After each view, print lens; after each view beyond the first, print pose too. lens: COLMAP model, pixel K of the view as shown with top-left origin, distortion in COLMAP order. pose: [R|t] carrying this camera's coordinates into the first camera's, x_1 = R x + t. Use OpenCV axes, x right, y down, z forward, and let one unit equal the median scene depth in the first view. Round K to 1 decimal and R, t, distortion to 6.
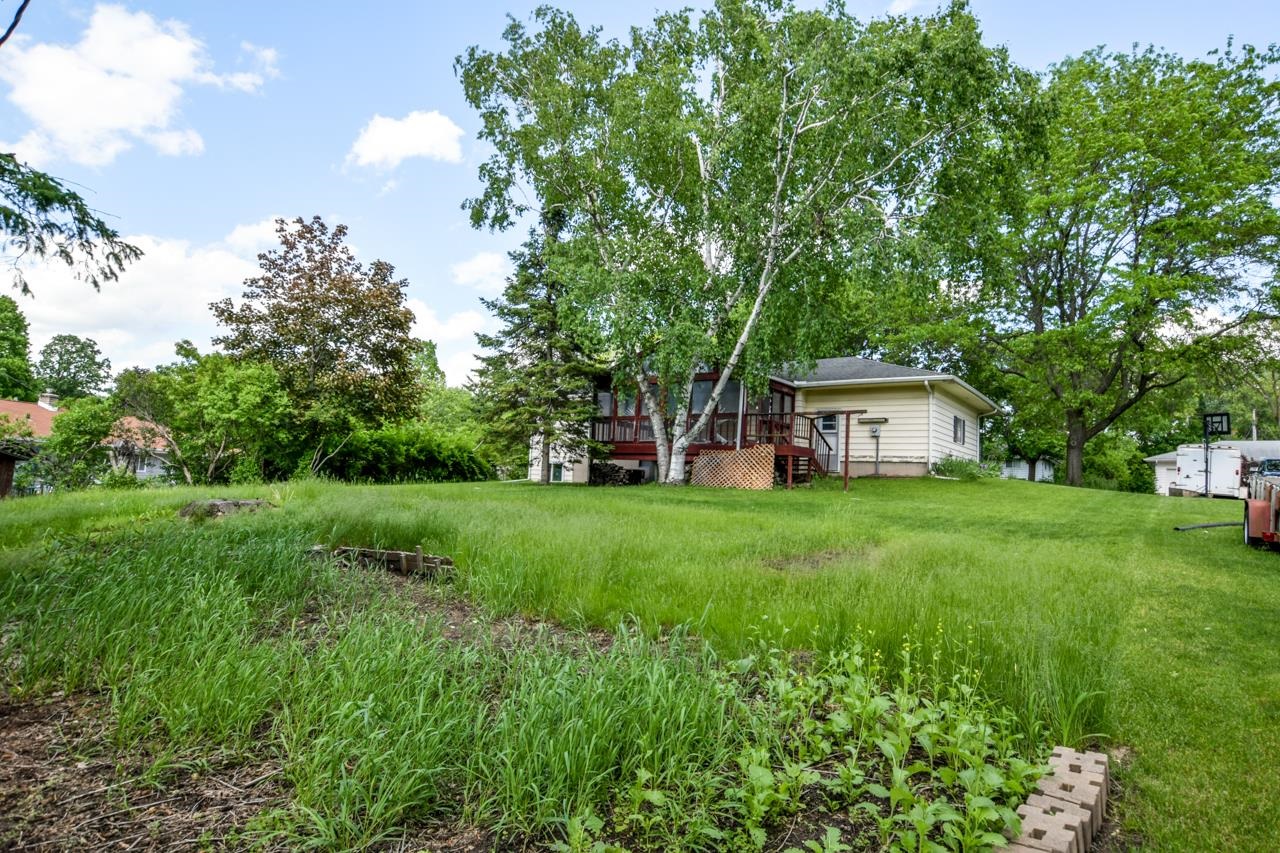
lens RADIAL K [[566.5, 0, 637.6], [0, 566.5, 429.5], [0, 0, 1]] dist [-0.029105, 0.008281]
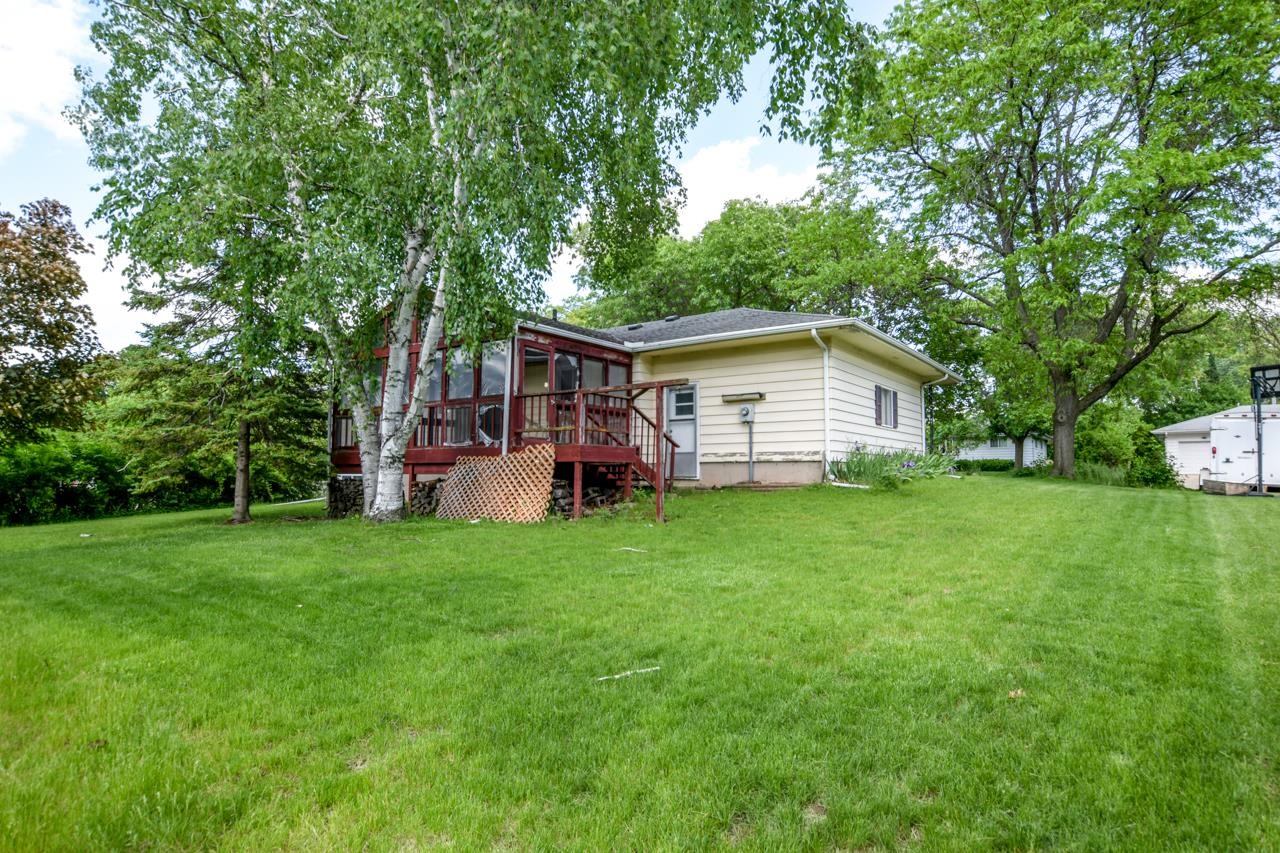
lens RADIAL K [[566.5, 0, 637.6], [0, 566.5, 429.5], [0, 0, 1]] dist [-0.029105, 0.008281]
pose [[0.999088, -0.042666, 0.001476, 0.289149], [0.042631, 0.998913, 0.018849, 0.002962], [-0.002279, -0.018768, 0.999821, 0.348350]]
